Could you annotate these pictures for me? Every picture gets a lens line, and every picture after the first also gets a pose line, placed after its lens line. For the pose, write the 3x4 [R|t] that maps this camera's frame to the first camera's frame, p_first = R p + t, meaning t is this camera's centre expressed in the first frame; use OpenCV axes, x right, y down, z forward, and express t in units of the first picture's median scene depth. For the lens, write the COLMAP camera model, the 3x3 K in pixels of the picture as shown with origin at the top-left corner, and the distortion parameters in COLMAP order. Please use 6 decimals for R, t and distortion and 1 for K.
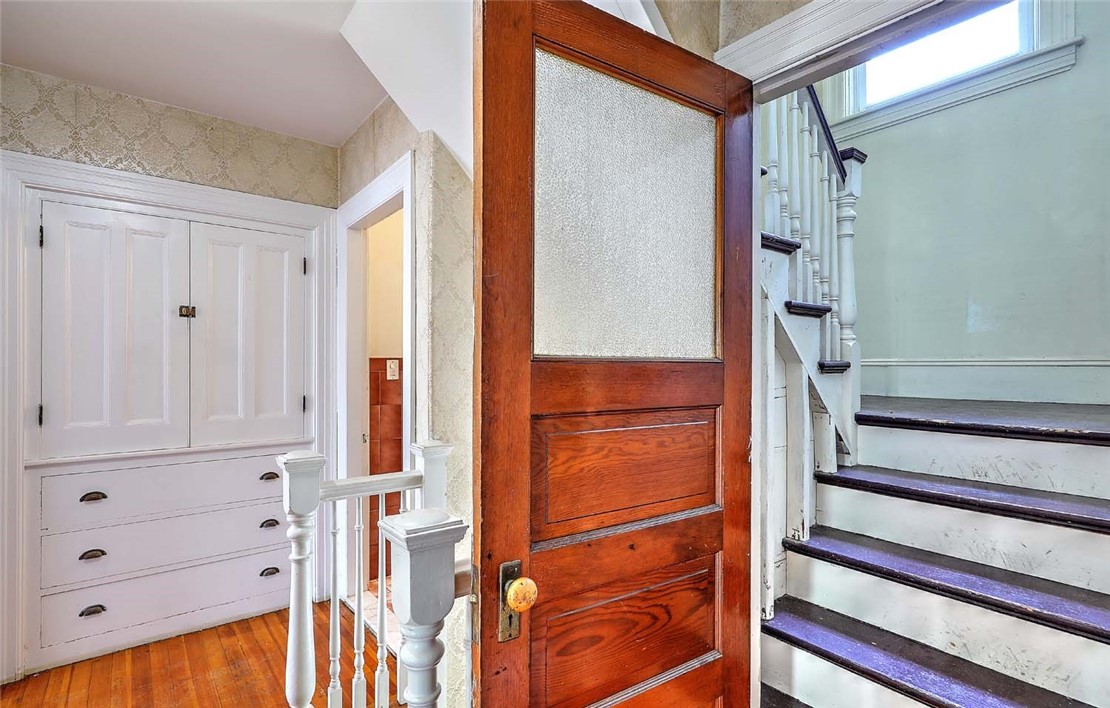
lens RADIAL K [[570.4, 0, 554.5], [0, 570.4, 360.6], [0, 0, 1]] dist [-0.003569, -0.000172]
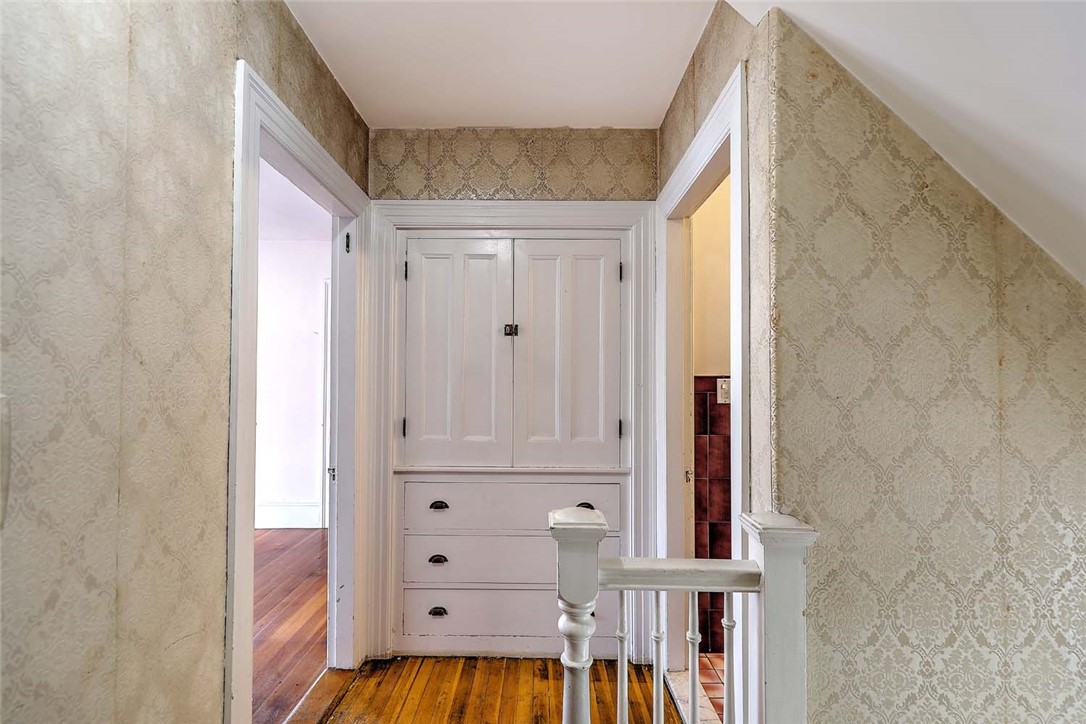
lens RADIAL K [[489.3, 0, 545.4], [0, 489.3, 371.8], [0, 0, 1]] dist [0.004613, -0.000393]
pose [[0.790581, -0.006291, -0.612325, -0.080208], [0.001579, 0.999965, -0.008235, -0.006479], [0.612355, 0.005544, 0.790563, 0.387588]]
